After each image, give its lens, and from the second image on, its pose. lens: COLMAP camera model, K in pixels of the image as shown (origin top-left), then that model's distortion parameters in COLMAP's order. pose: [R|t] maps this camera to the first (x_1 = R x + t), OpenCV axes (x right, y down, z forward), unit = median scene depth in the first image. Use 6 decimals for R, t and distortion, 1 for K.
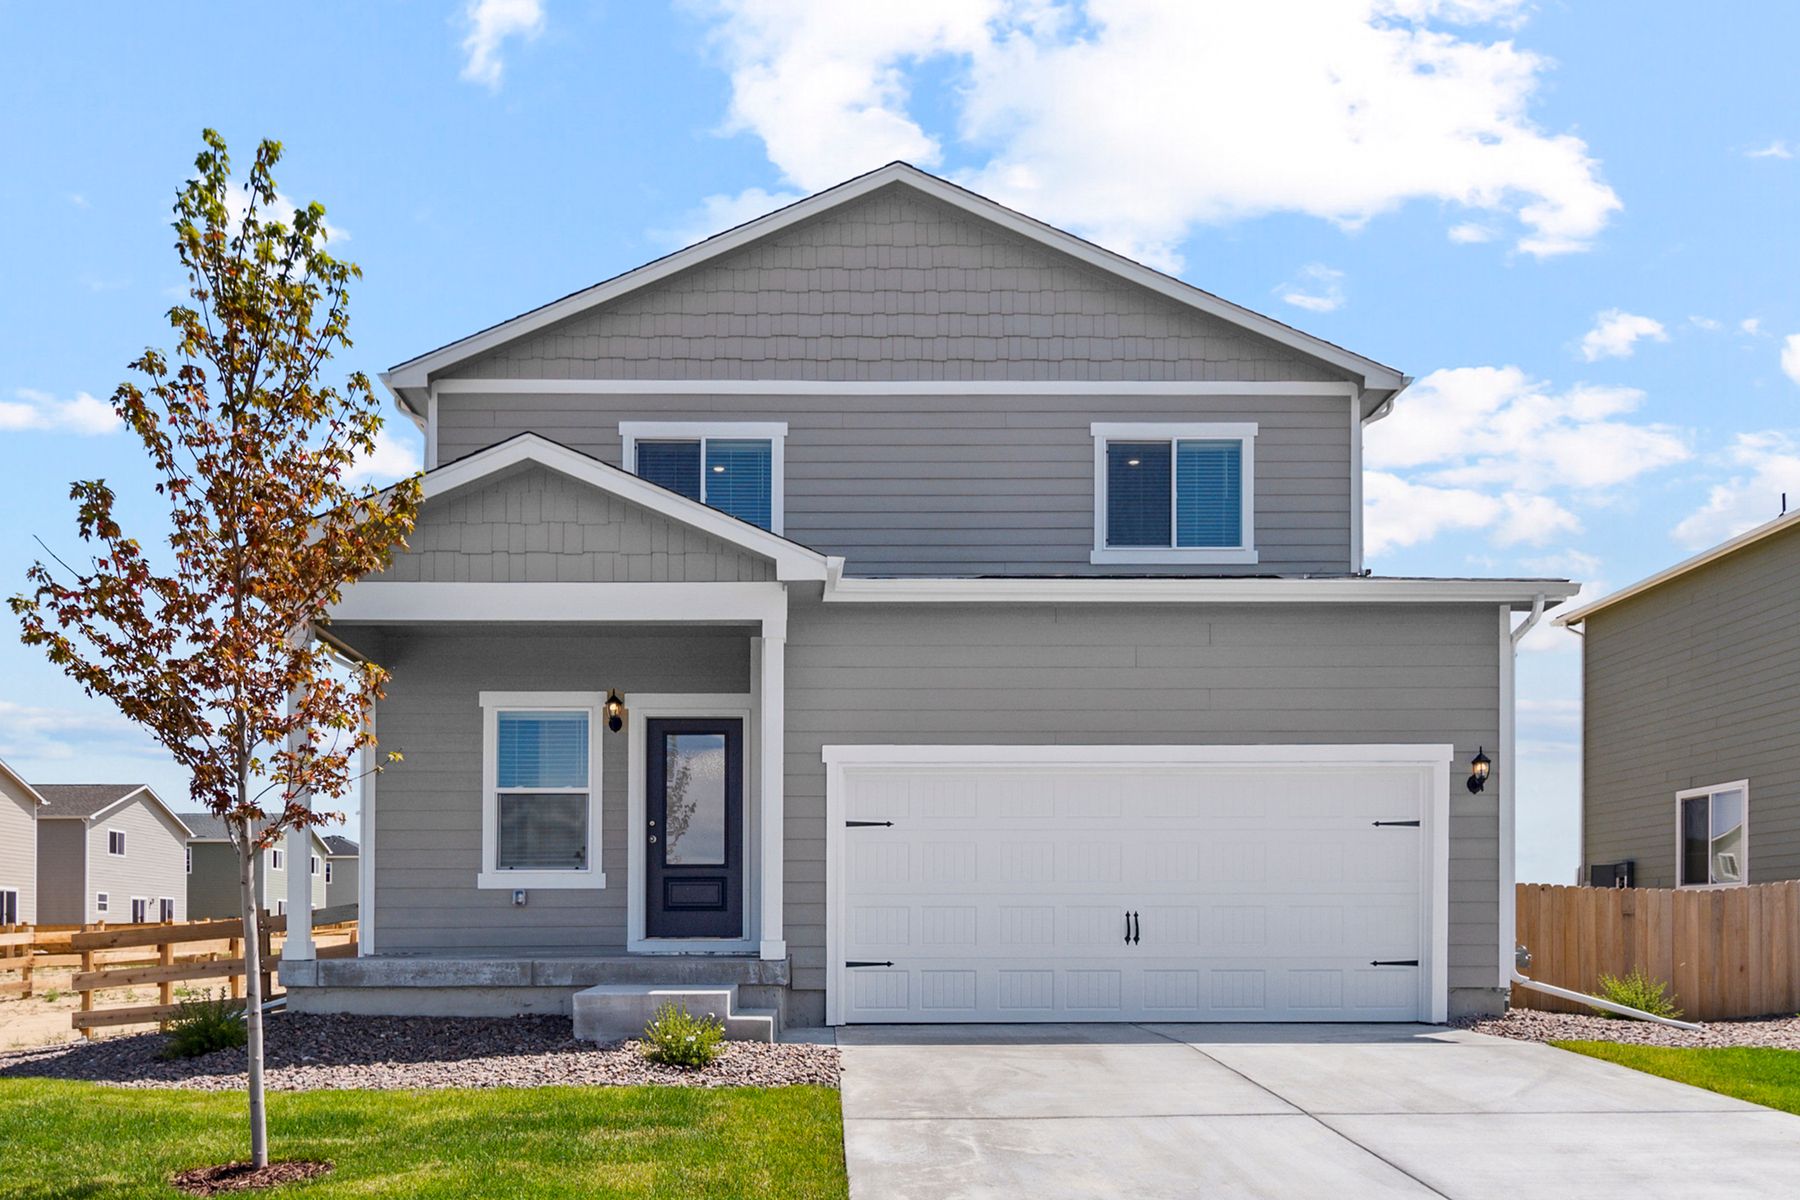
lens RADIAL K [[809.9, 0, 900.0], [0, 809.9, 700.4], [0, 0, 1]] dist [0.000170, -0.000515]
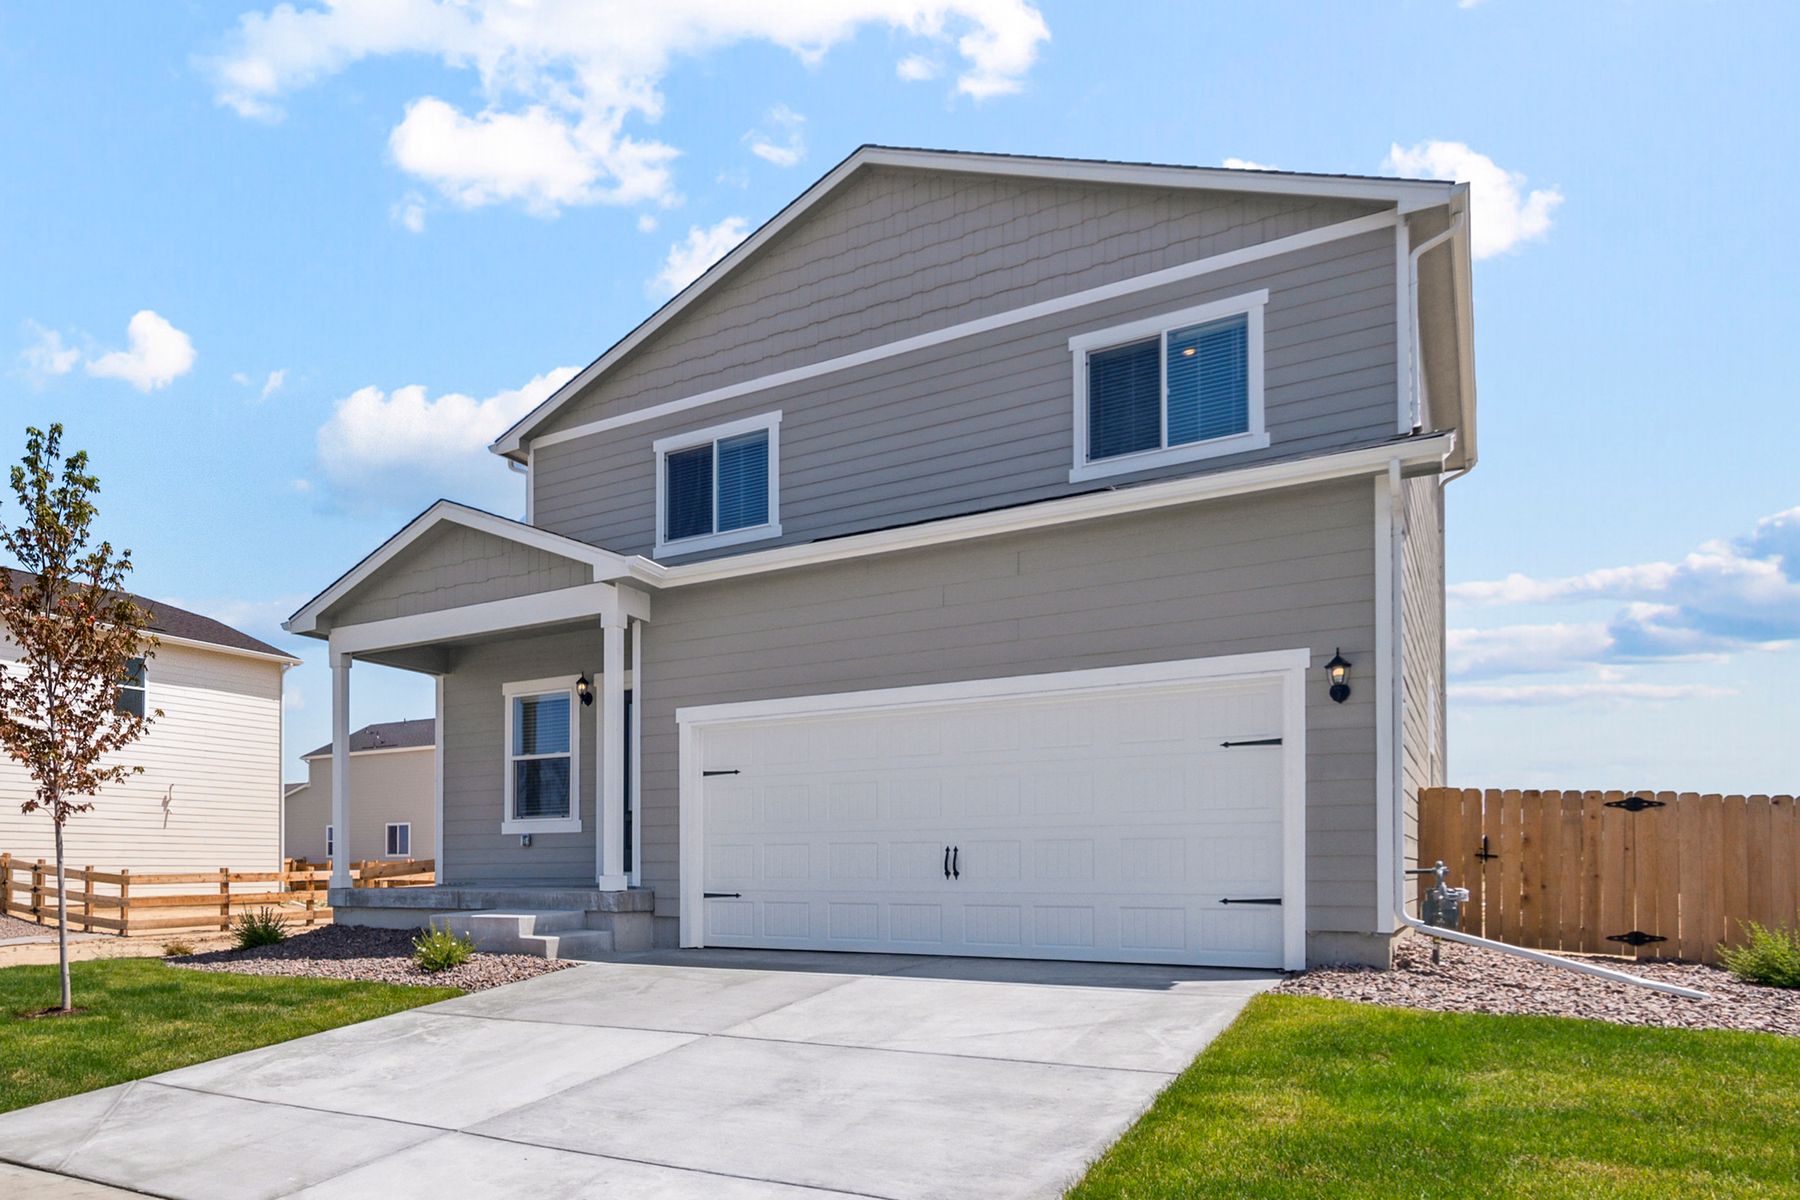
lens RADIAL K [[812.3, 0, 901.2], [0, 812.3, 606.1], [0, 0, 1]] dist [-0.000254, -0.000498]
pose [[0.915819, -0.123991, -0.381970, 0.591801], [0.114992, 0.992282, -0.046396, 0.000090], [0.384775, -0.001433, 0.923009, 0.027602]]
